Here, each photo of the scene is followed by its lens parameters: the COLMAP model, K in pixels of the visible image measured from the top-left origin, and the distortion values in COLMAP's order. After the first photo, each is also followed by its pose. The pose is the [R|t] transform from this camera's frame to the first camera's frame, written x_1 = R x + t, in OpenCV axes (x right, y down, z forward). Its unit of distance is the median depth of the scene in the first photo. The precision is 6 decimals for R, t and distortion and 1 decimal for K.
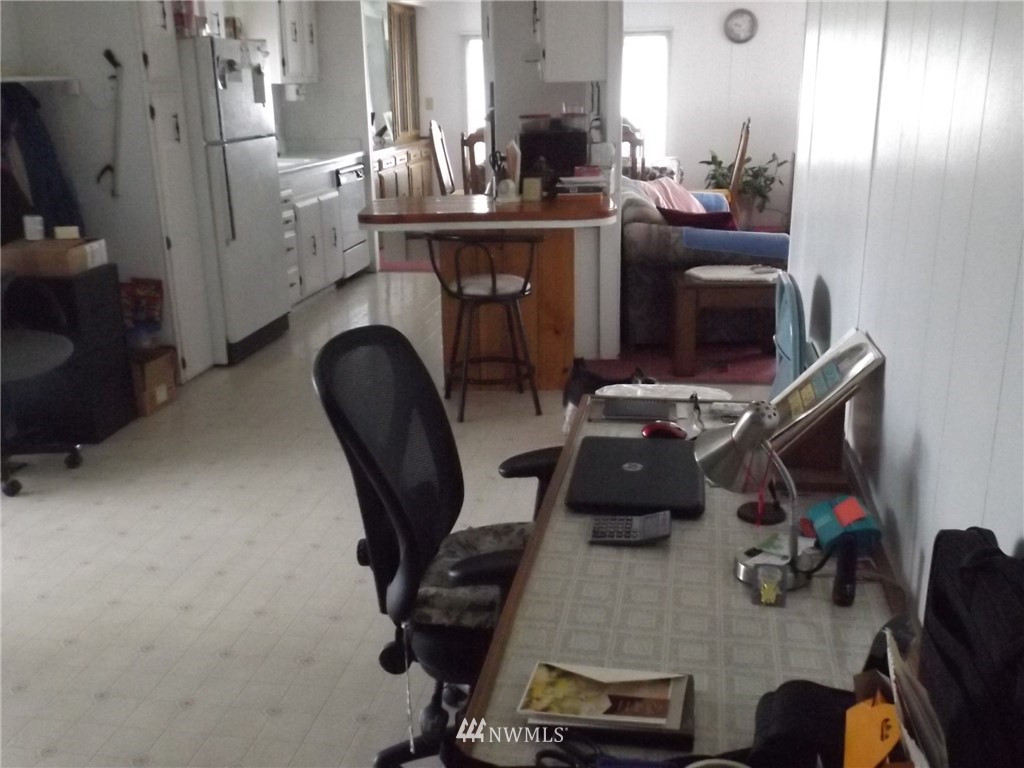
lens RADIAL K [[968.1, 0, 512.0], [0, 968.1, 384.0], [0, 0, 1]] dist [0.008677, 0.010649]
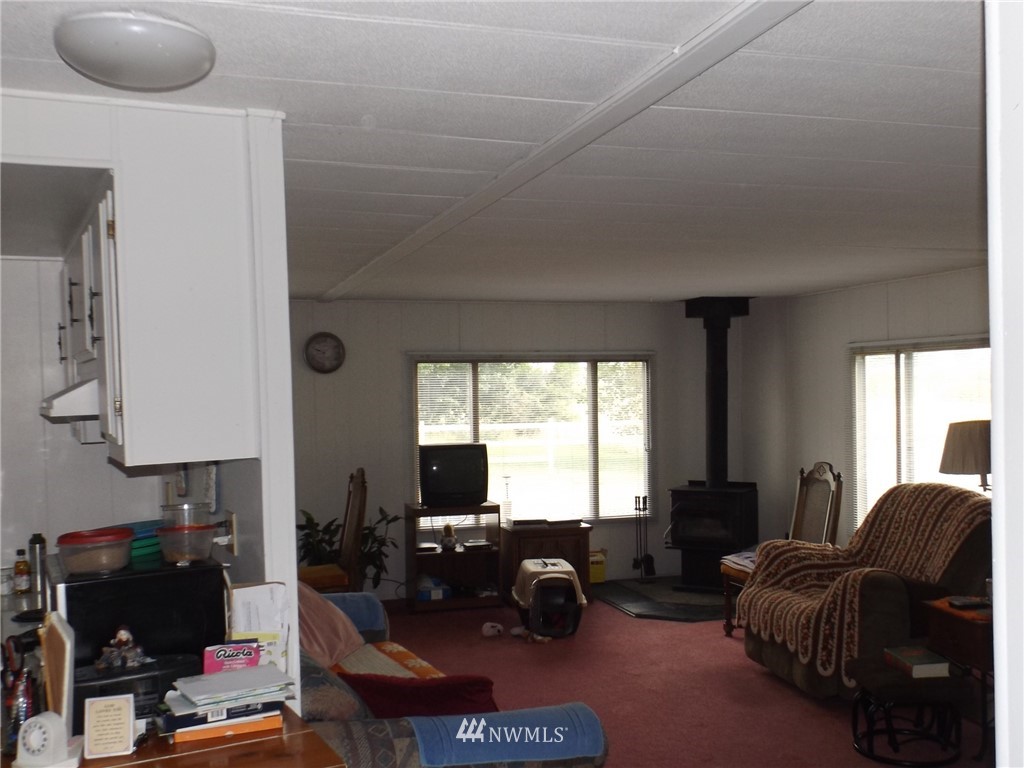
lens RADIAL K [[968.1, 0, 512.0], [0, 968.1, 384.0], [0, 0, 1]] dist [0.008677, 0.010649]
pose [[0.872820, -0.004966, 0.488018, -0.016324], [0.157562, 0.949270, -0.272140, -0.106725], [-0.461909, 0.314423, 0.829324, 0.285018]]
